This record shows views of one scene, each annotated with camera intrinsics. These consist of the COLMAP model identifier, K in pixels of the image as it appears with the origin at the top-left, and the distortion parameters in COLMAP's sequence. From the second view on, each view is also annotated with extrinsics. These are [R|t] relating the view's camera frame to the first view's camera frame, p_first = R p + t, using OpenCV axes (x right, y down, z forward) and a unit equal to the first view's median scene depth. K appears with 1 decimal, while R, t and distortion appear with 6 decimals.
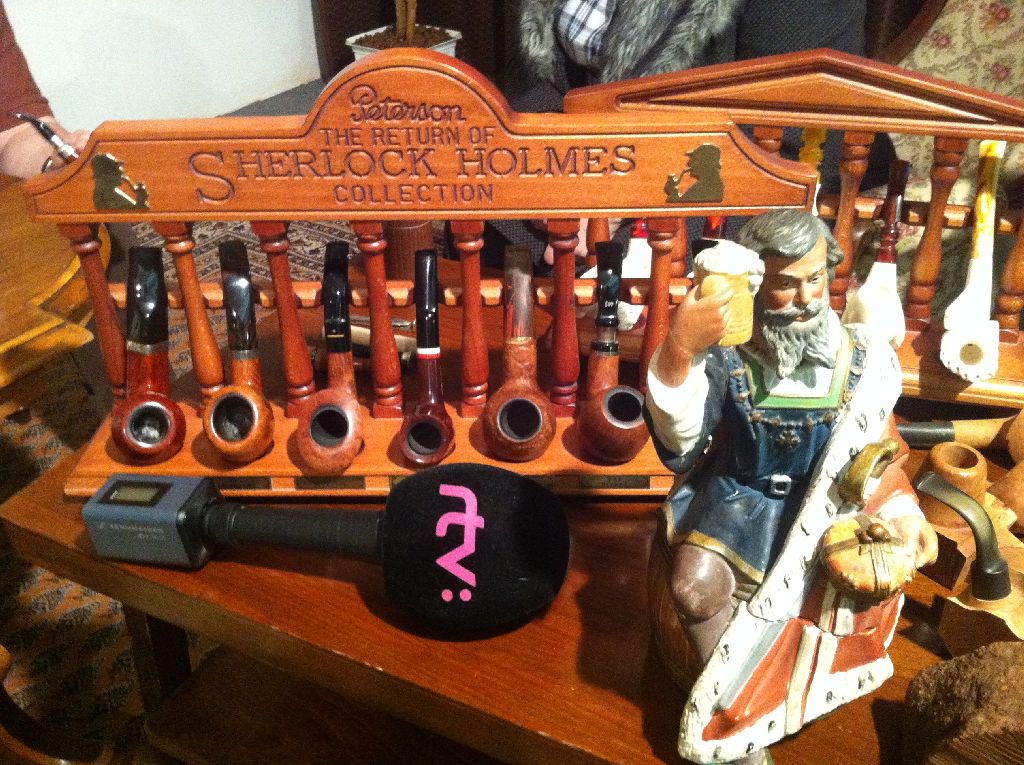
lens RADIAL K [[977.8, 0, 517.0], [0, 977.8, 400.3], [0, 0, 1]] dist [0.096487, -0.288815]
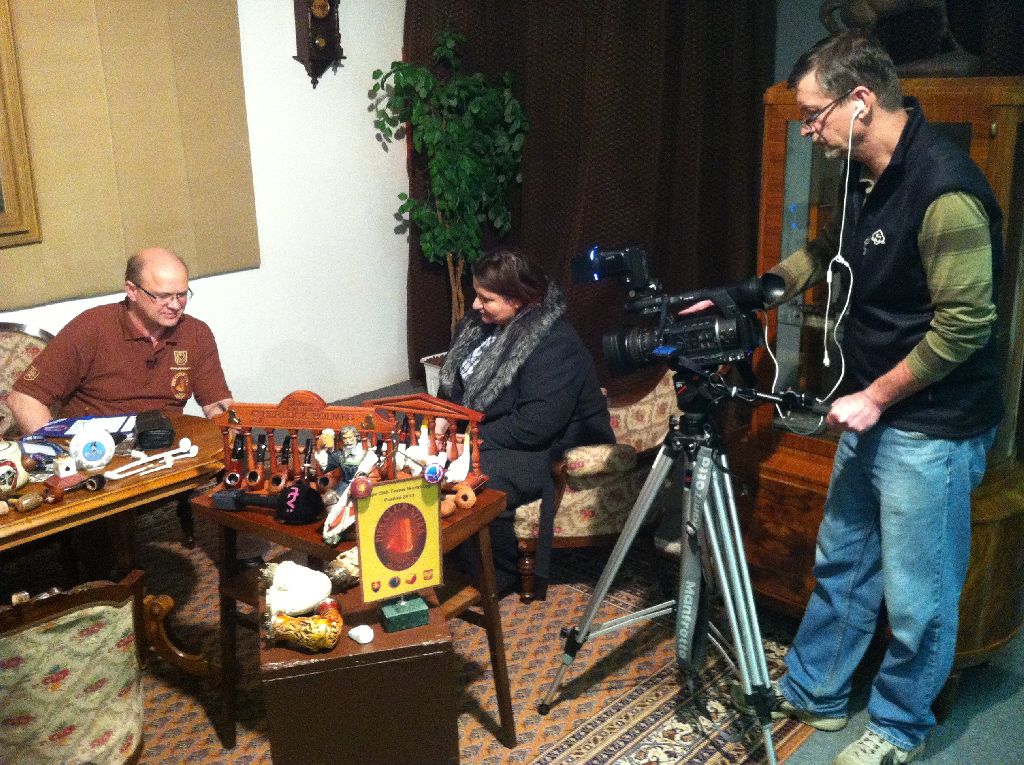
lens RADIAL K [[977.8, 0, 517.0], [0, 977.8, 400.3], [0, 0, 1]] dist [0.096487, -0.288815]
pose [[0.986104, 0.048096, -0.159012, 1.383230], [-0.091496, 0.956155, -0.278200, 0.734182], [0.138659, 0.288883, 0.947270, -2.707840]]
